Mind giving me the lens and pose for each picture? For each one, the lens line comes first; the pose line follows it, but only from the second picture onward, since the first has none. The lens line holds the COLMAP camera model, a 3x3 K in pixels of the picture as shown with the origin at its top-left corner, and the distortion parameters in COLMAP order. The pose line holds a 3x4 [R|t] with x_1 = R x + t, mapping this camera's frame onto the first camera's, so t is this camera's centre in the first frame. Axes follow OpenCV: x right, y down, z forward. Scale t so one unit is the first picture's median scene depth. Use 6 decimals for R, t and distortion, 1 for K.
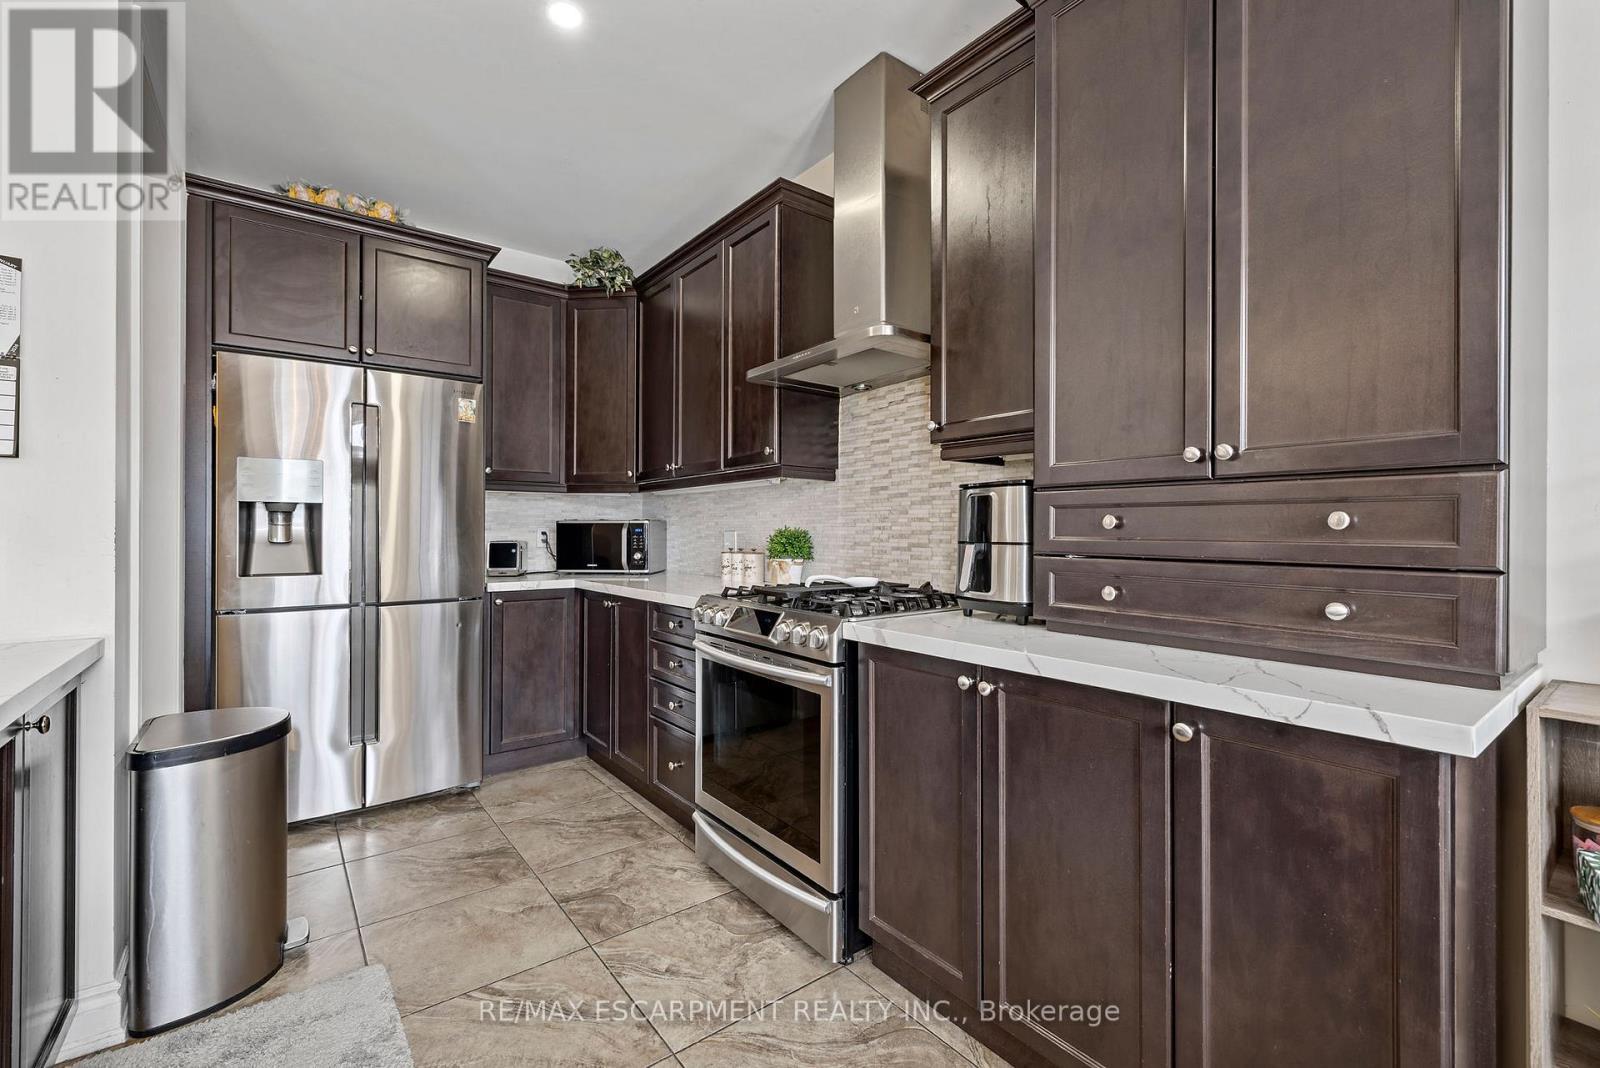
lens RADIAL K [[676.2, 0, 806.8], [0, 676.2, 535.4], [0, 0, 1]] dist [0.002346, 0.000467]
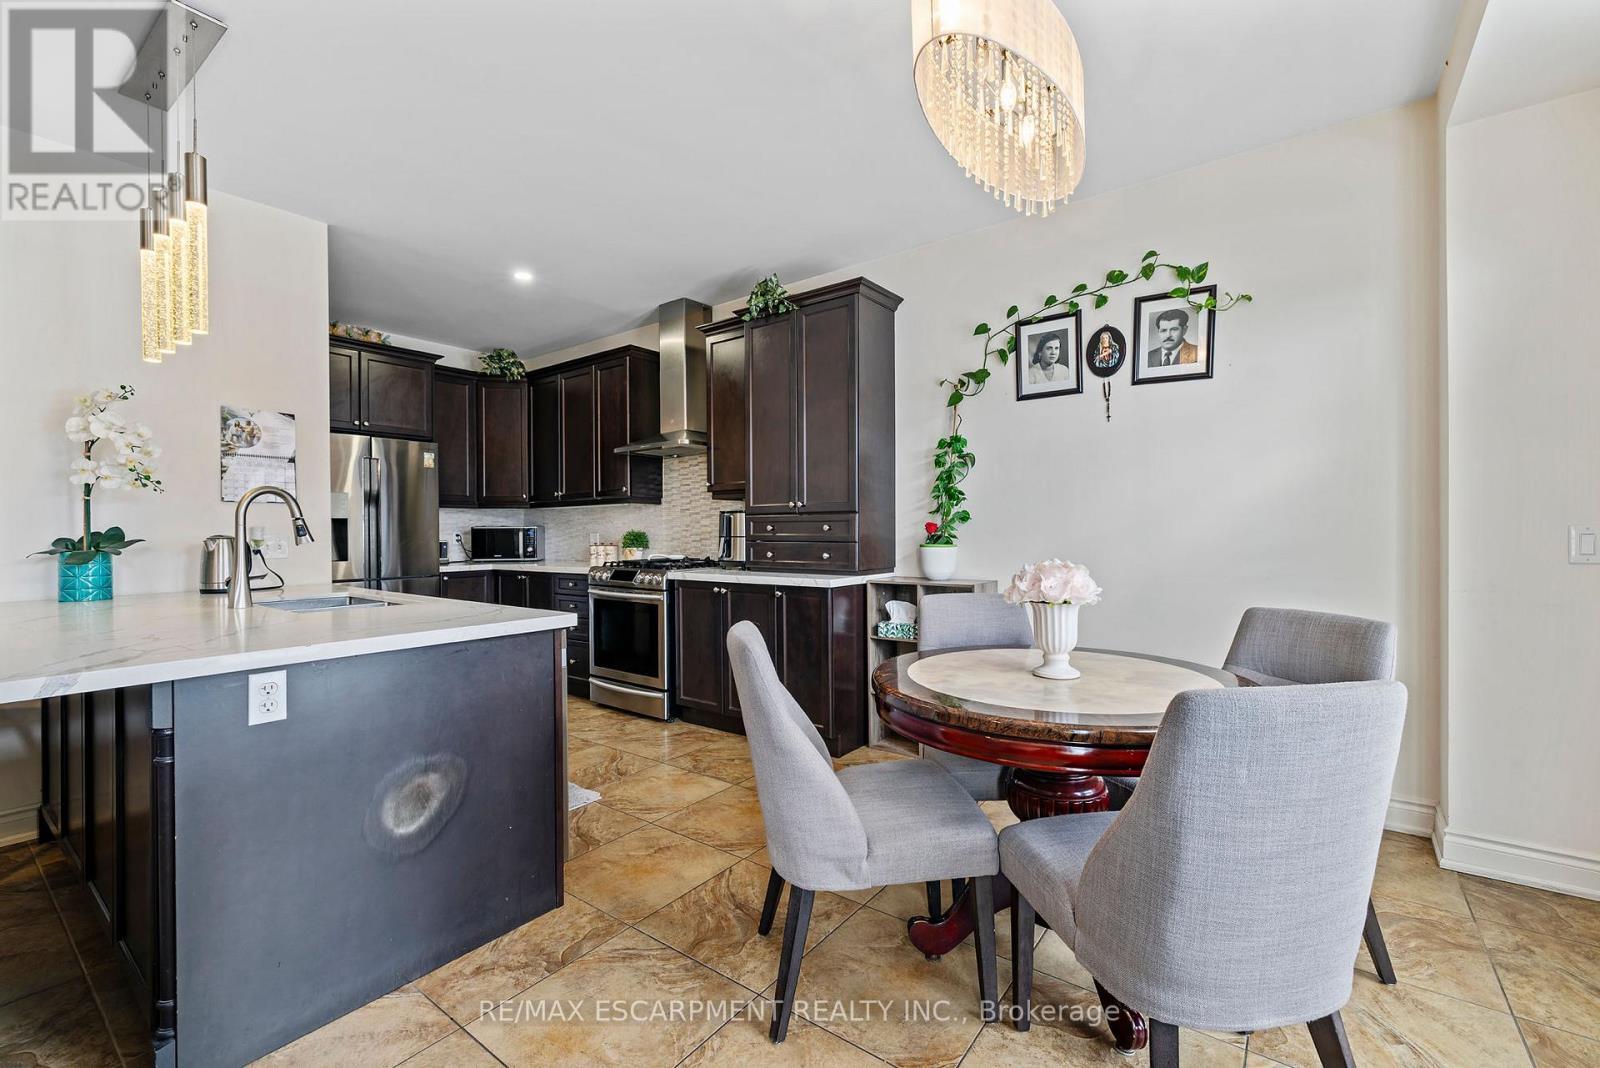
lens RADIAL K [[676.2, 0, 806.8], [0, 676.2, 535.4], [0, 0, 1]] dist [0.002346, 0.000467]
pose [[0.963863, -0.010722, 0.266183, -0.073078], [0.010606, 0.999942, 0.001876, 0.003592], [-0.266188, 0.001015, 0.963921, -0.962626]]
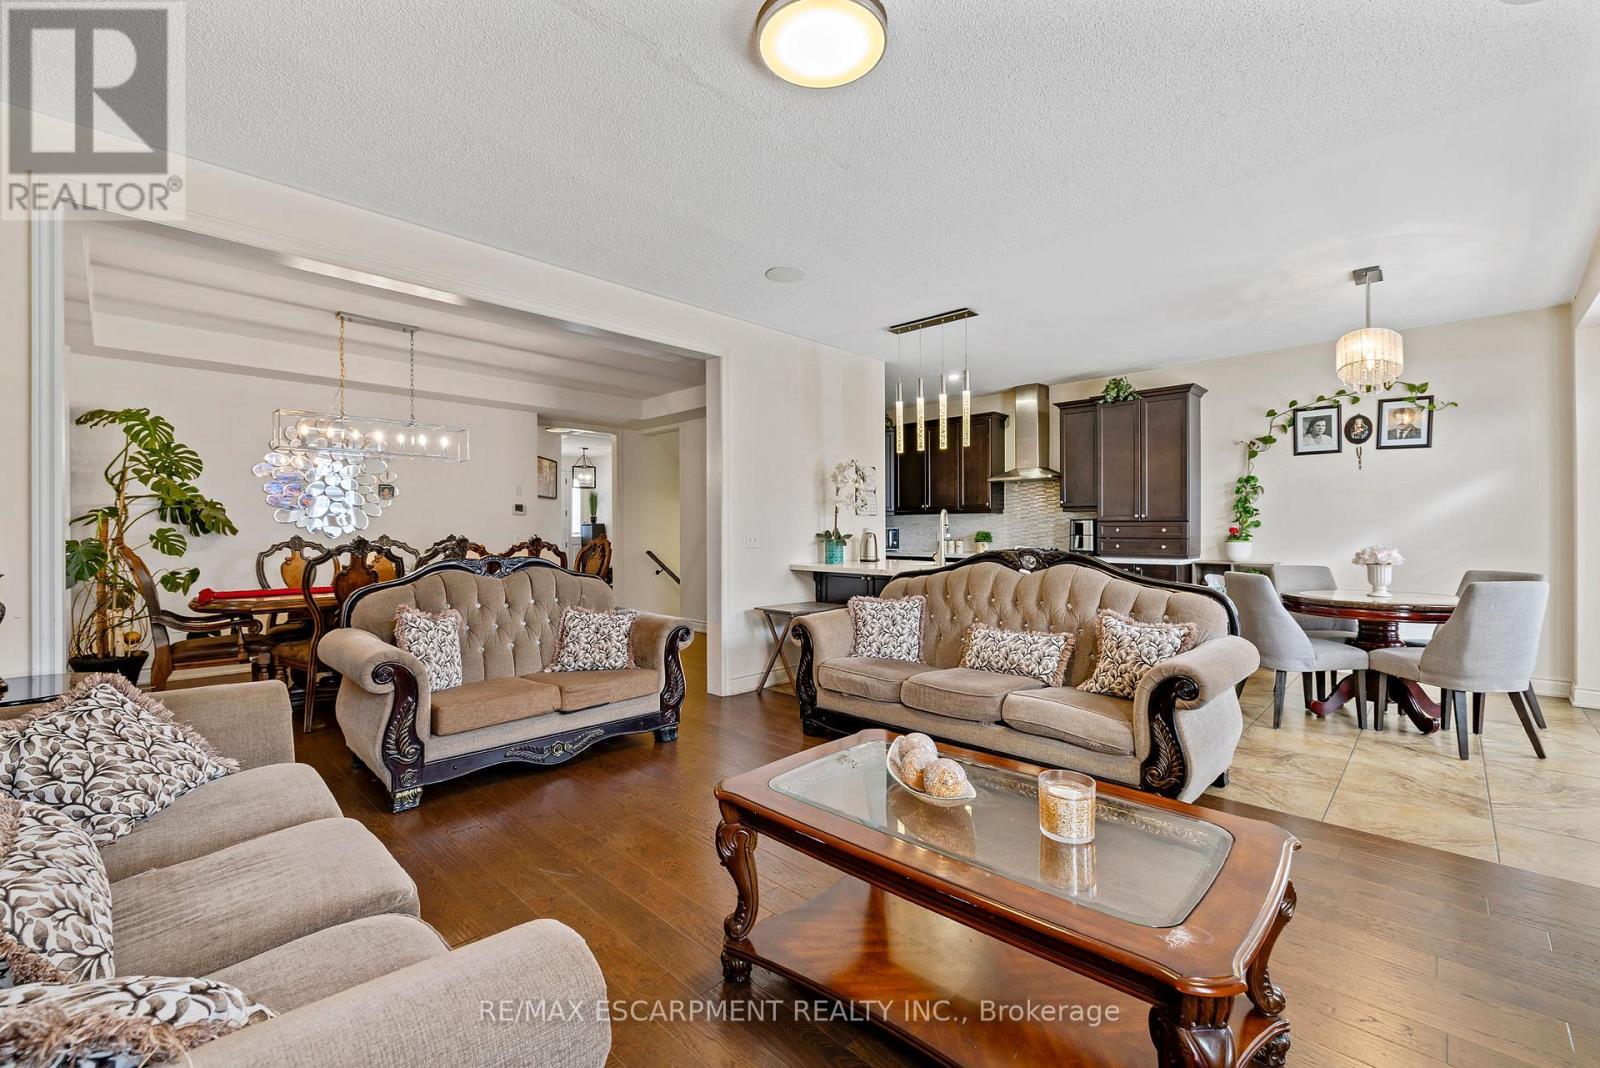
lens RADIAL K [[672.9, 0, 797.2], [0, 672.9, 531.1], [0, 0, 1]] dist [-0.001726, -0.000080]
pose [[0.990012, -0.004295, 0.140917, -1.327017], [0.004912, 0.999980, -0.004032, -0.003288], [-0.140897, 0.004683, 0.990013, -1.805586]]
